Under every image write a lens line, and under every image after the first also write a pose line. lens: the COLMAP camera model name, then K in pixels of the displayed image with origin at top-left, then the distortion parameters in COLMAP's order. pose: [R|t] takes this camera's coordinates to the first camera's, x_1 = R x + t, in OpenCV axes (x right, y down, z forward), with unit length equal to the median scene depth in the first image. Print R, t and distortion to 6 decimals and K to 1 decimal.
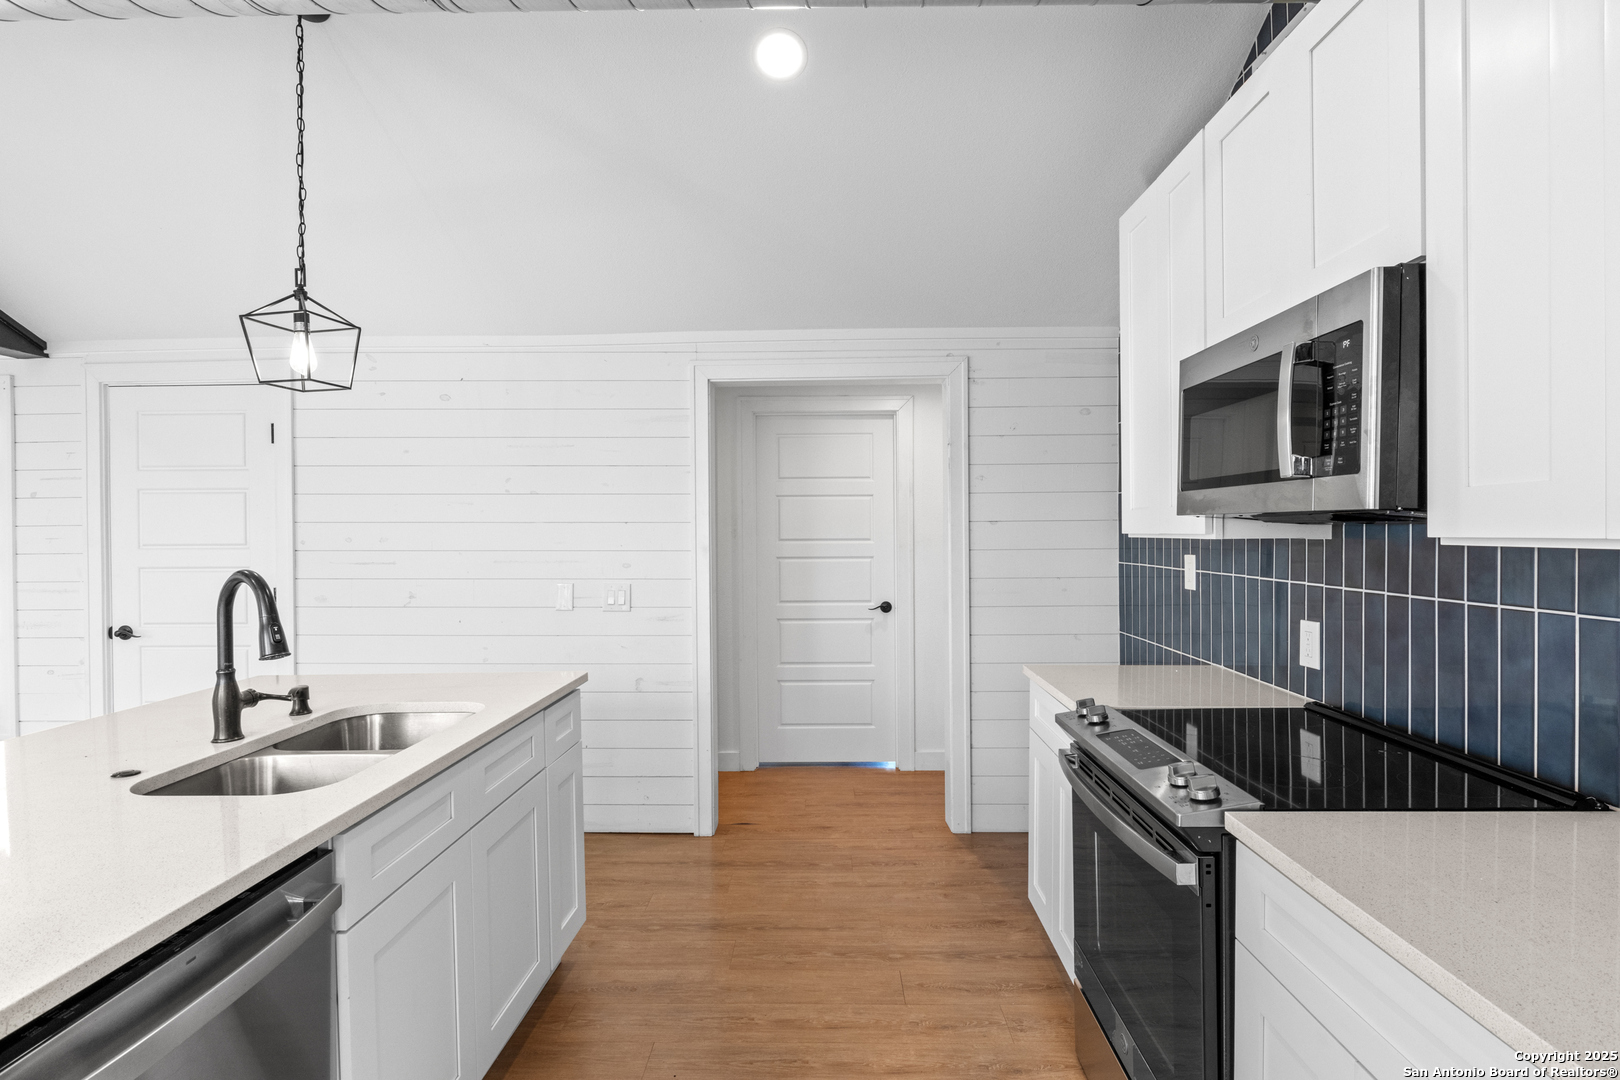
lens RADIAL K [[803.9, 0, 817.0], [0, 803.9, 539.8], [0, 0, 1]] dist [-0.005274, -0.000397]
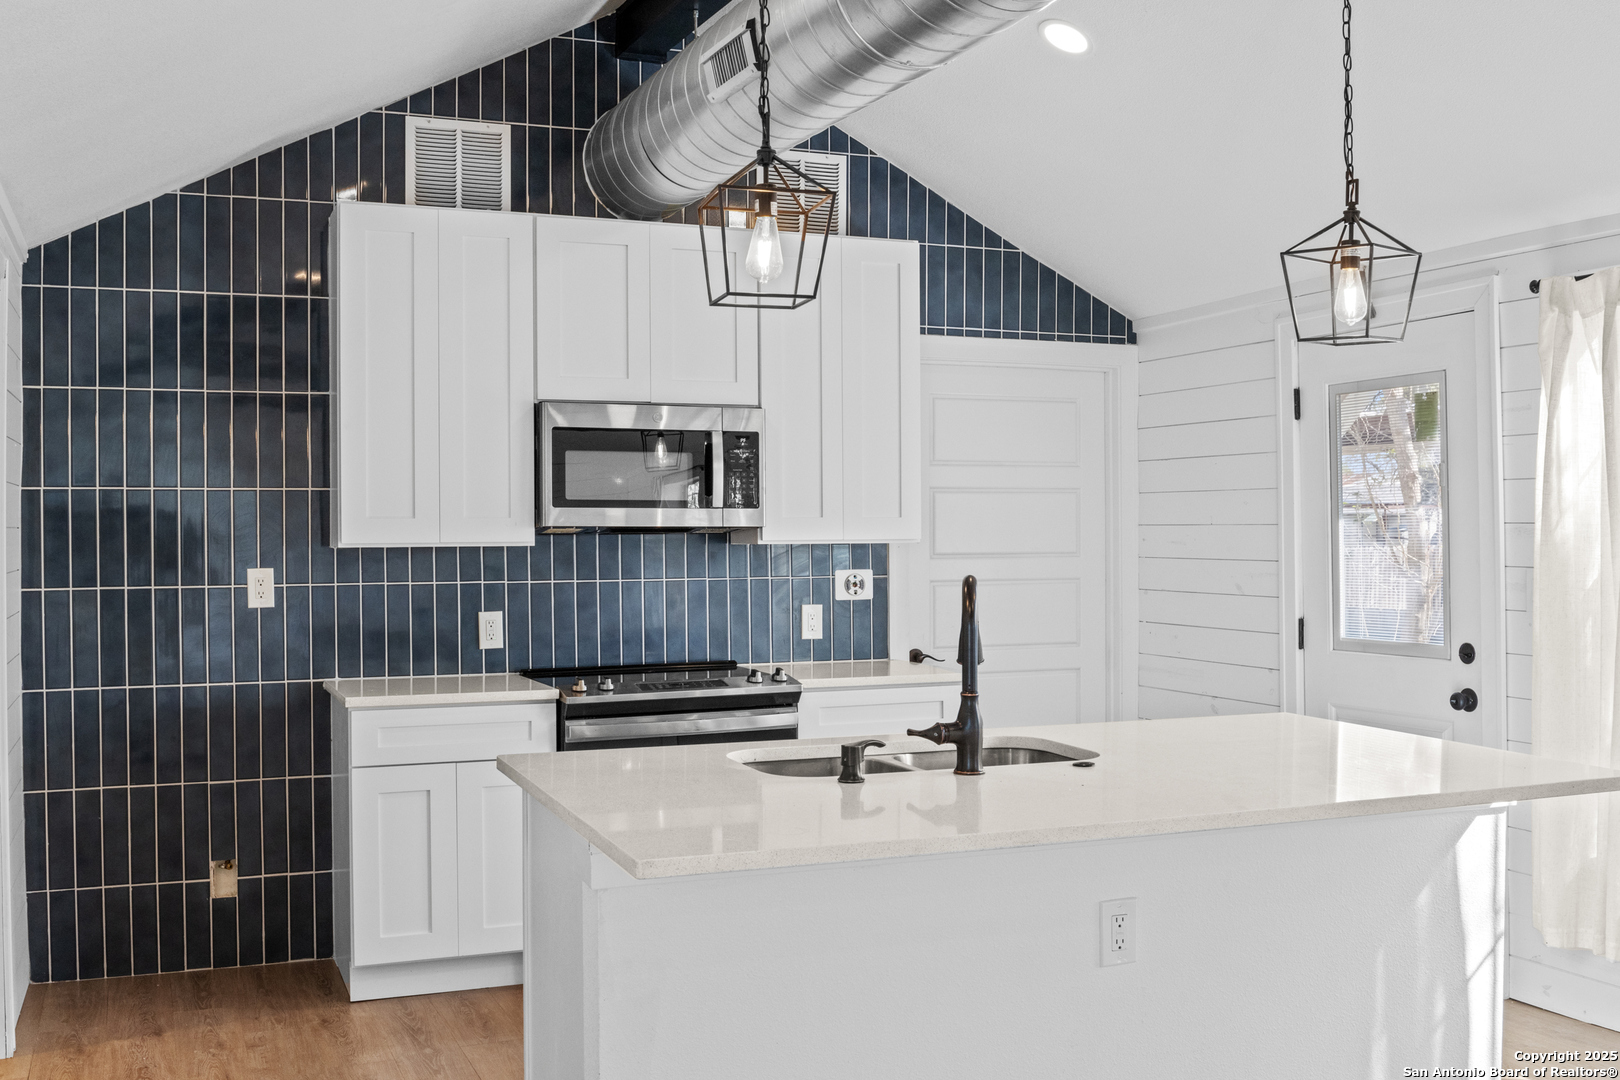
lens RADIAL K [[1595.7, 0, 819.1], [0, 1595.7, 539.1], [0, 0, 1]] dist [-0.029911, -0.078886]
pose [[-0.403394, 0.003812, 0.915019, -1.600701], [0.017932, 0.999832, 0.003740, -0.010481], [-0.914851, 0.017917, -0.403394, 1.309016]]
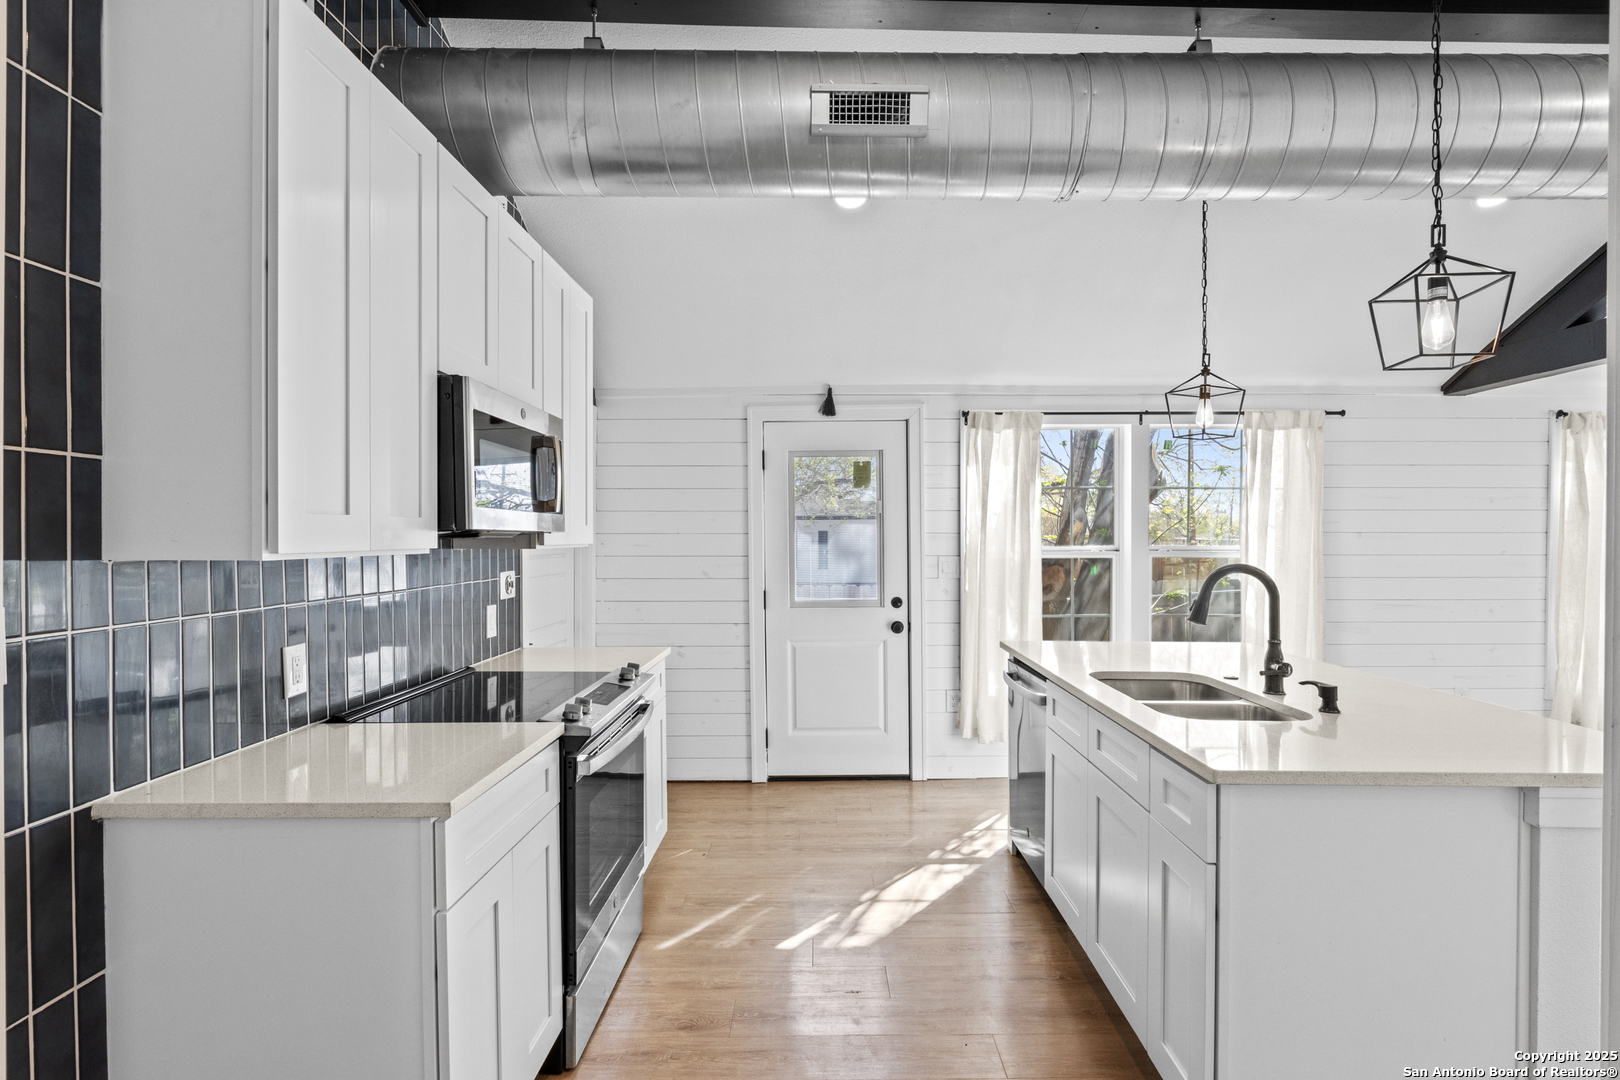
lens RADIAL K [[803.9, 0, 817.0], [0, 803.9, 539.8], [0, 0, 1]] dist [-0.005274, -0.000397]
pose [[-0.999887, 0.009886, -0.011325, 0.025242], [0.009709, 0.999831, 0.015626, -0.023224], [0.011477, 0.015514, -0.999814, 1.640462]]
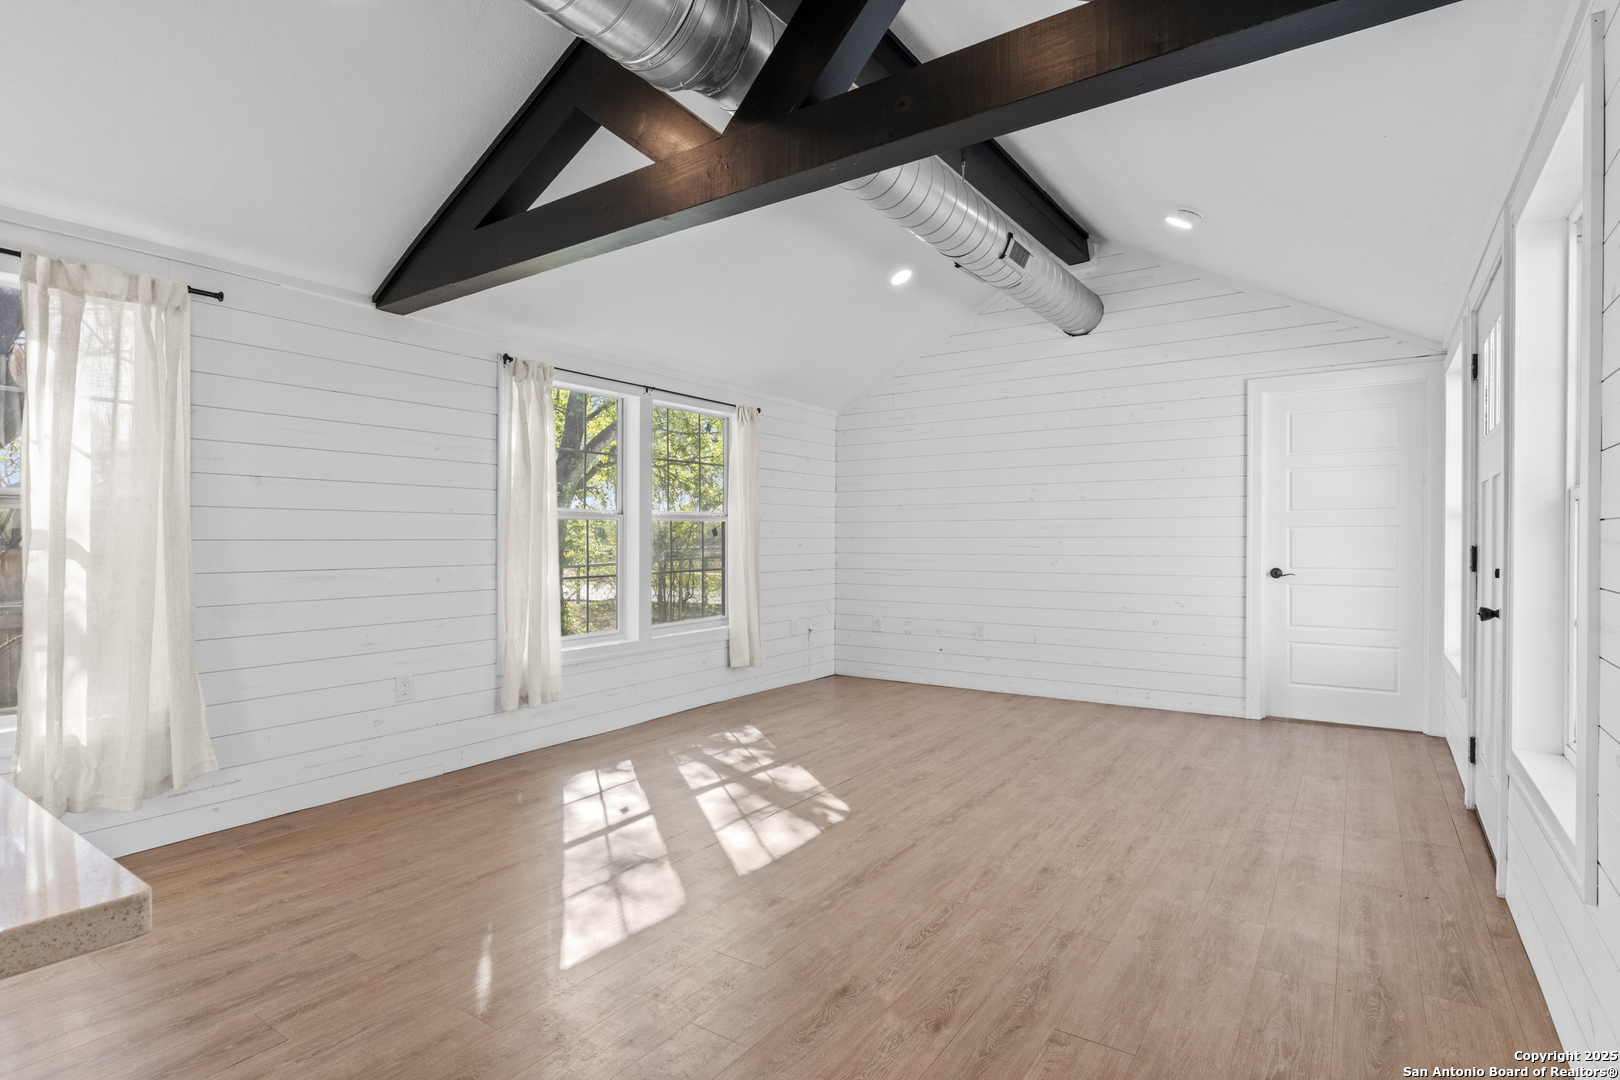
lens RADIAL K [[803.9, 0, 817.0], [0, 803.9, 539.8], [0, 0, 1]] dist [-0.005274, -0.000397]
pose [[-0.551017, 0.012158, -0.834405, -0.643432], [0.000087, 0.999895, 0.014512, 0.083220], [0.834494, 0.007923, -0.550960, 1.291854]]
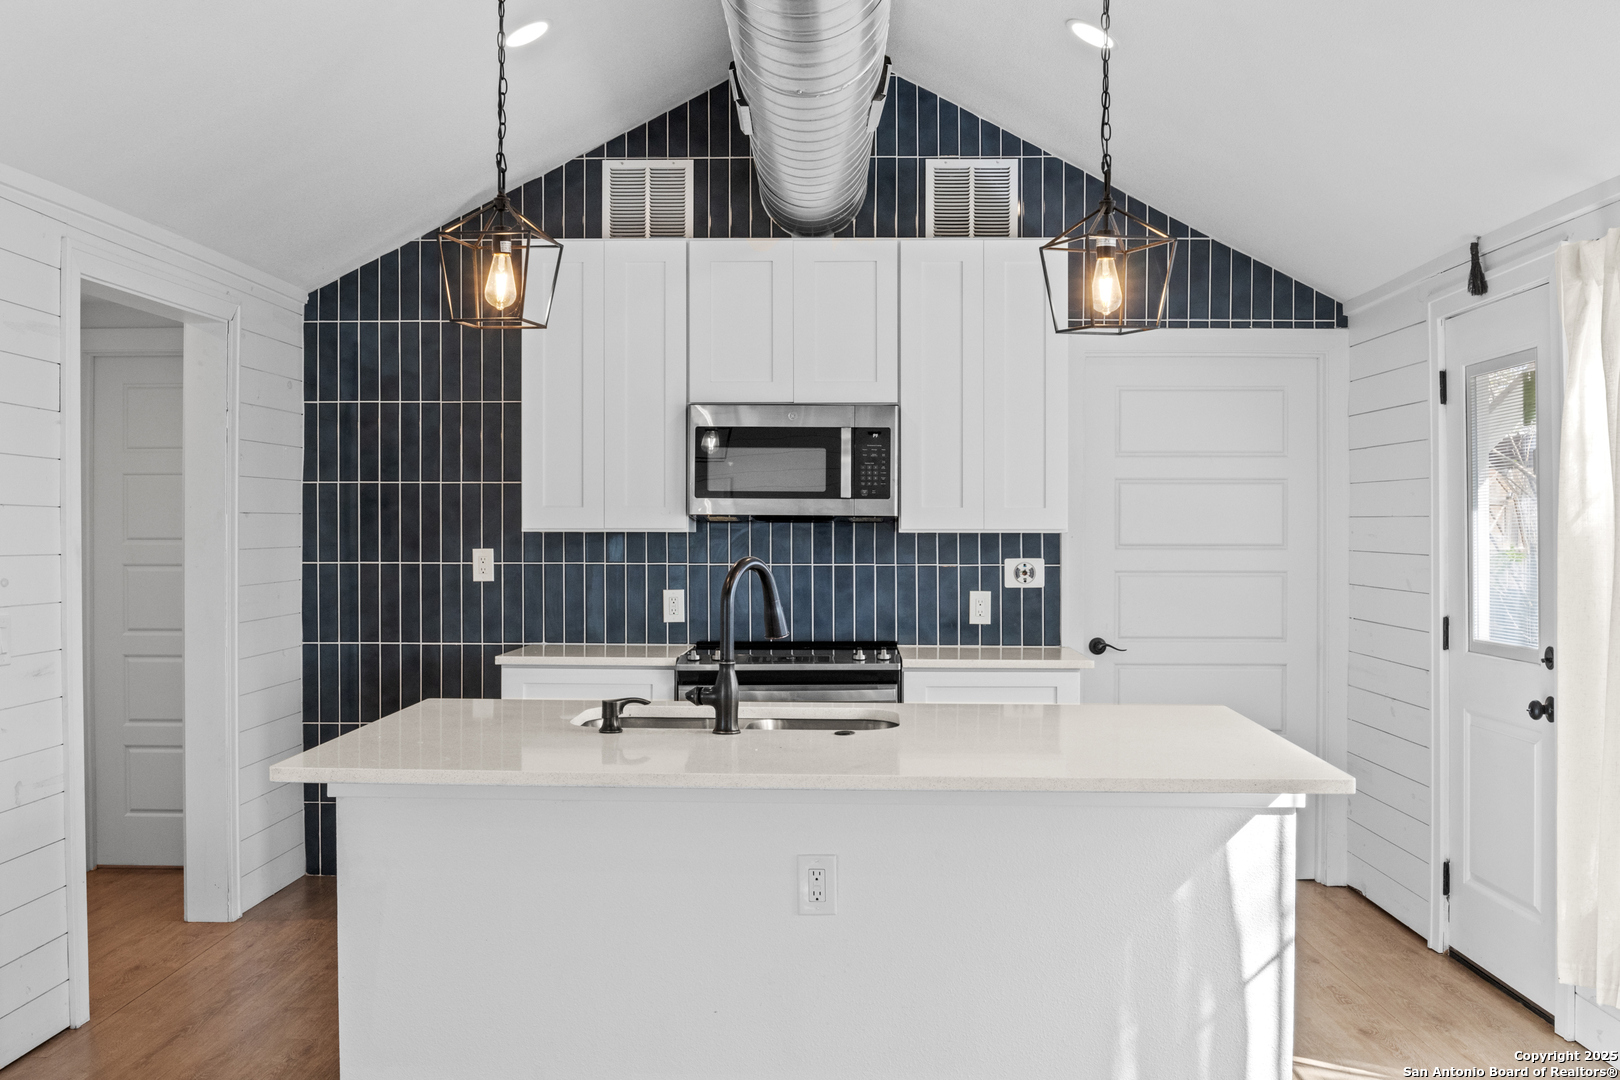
lens RADIAL K [[1595.7, 0, 819.1], [0, 1595.7, 539.1], [0, 0, 1]] dist [-0.029911, -0.078886]
pose [[0.002537, -0.001758, 0.999995, -1.899492], [0.009157, 0.999957, 0.001735, 0.007512], [-0.999955, 0.009153, 0.002553, 0.625695]]
